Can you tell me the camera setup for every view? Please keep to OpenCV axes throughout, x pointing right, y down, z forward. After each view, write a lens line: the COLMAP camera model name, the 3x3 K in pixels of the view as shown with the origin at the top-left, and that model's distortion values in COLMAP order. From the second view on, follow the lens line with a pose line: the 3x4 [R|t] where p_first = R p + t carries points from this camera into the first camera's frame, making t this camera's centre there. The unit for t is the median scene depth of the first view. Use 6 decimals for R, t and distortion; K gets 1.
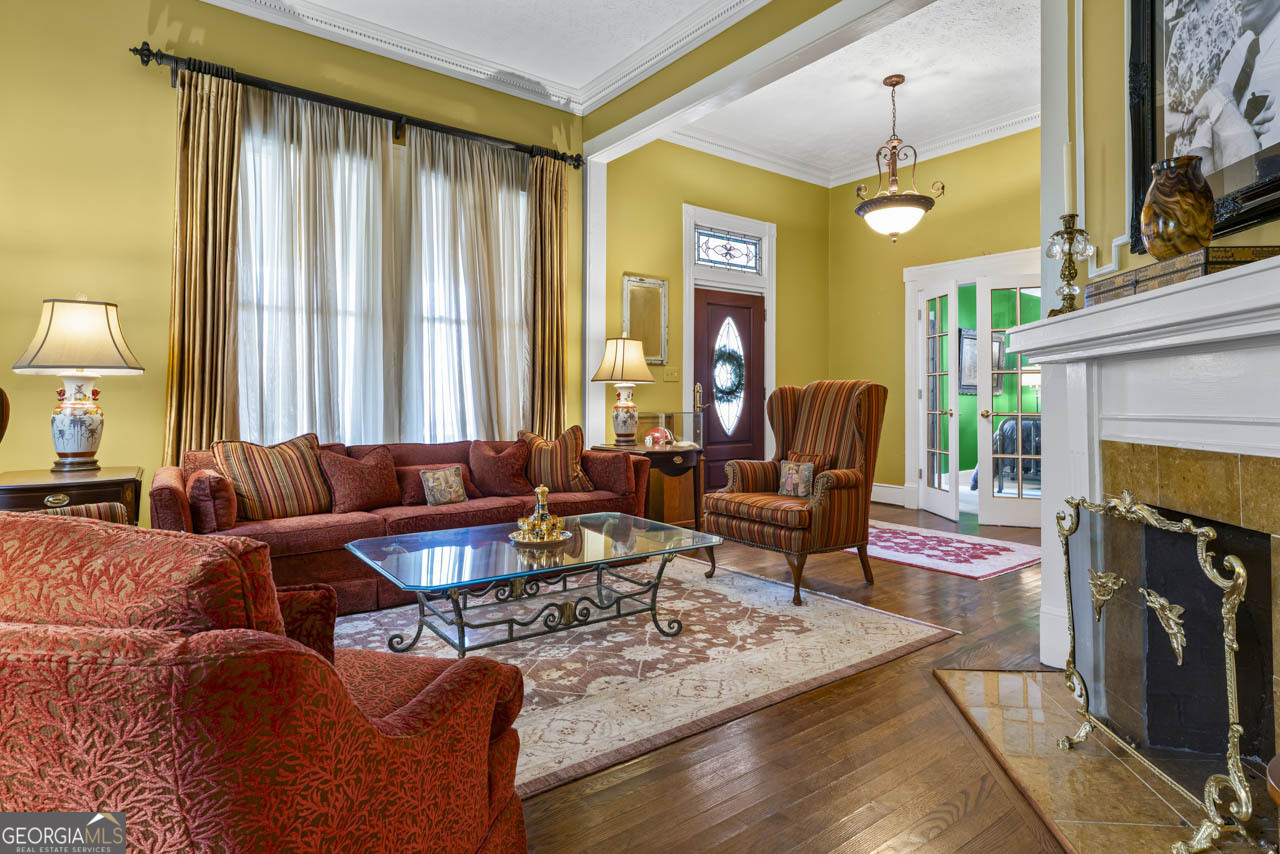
lens RADIAL K [[675.3, 0, 659.3], [0, 675.3, 386.1], [0, 0, 1]] dist [-0.011382, 0.000655]
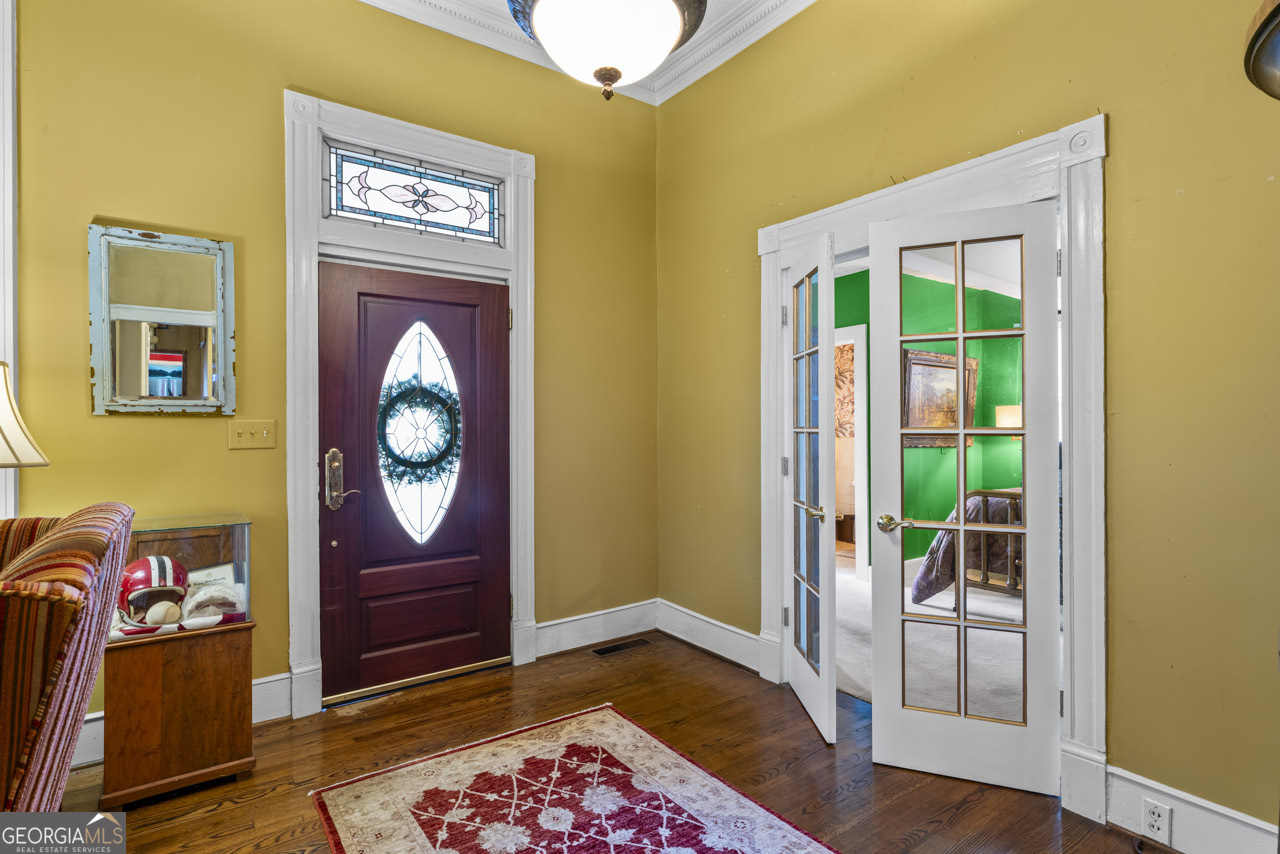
lens RADIAL K [[675.3, 0, 628.4], [0, 675.3, 429.3], [0, 0, 1]] dist [-0.011382, 0.000655]
pose [[0.999745, -0.001755, -0.022514, 0.275042], [0.002124, 0.999864, 0.016343, -0.025712], [0.022482, -0.016386, 0.999613, 0.467162]]
